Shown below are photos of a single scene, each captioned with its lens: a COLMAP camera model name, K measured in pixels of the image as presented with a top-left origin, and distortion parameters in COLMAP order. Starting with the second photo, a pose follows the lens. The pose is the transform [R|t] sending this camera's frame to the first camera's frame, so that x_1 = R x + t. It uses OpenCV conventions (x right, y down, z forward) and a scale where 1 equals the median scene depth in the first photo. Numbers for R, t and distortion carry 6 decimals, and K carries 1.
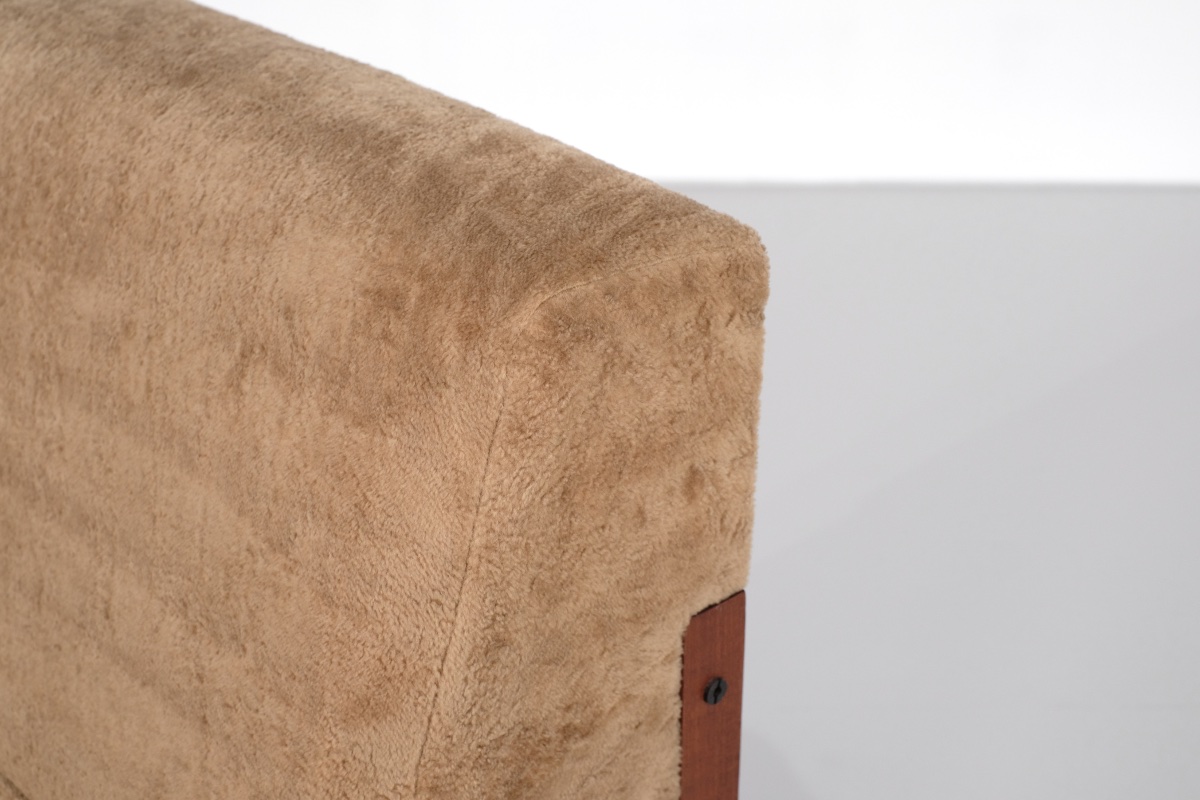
lens RADIAL K [[1868.7, 0, 600.0], [0, 1868.7, 400.0], [0, 0, 1]] dist [-0.017967, -0.065842]
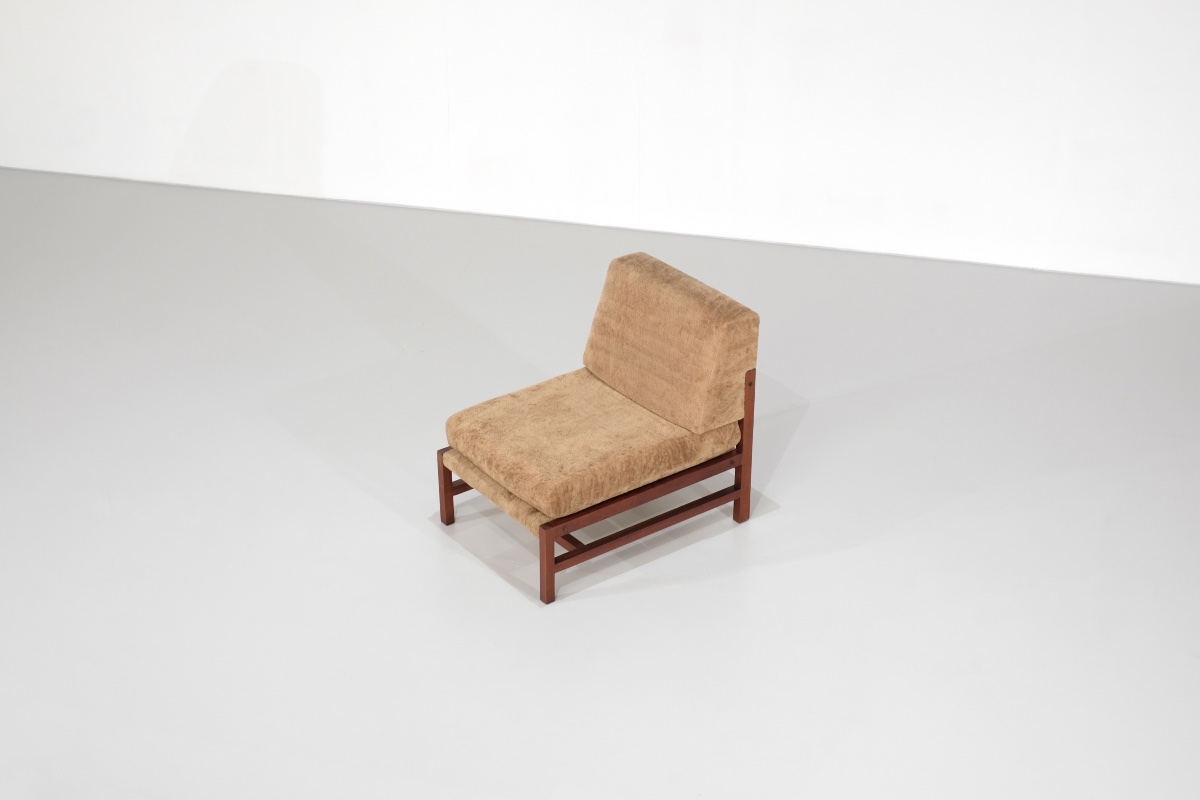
lens RADIAL K [[1868.7, 0, 600.0], [0, 1868.7, 400.0], [0, 0, 1]] dist [-0.017967, -0.065842]
pose [[0.995981, 0.044217, -0.077891, 0.052339], [-0.042671, 0.998860, 0.021402, 0.101848], [0.078749, -0.017992, 0.996732, -5.775968]]
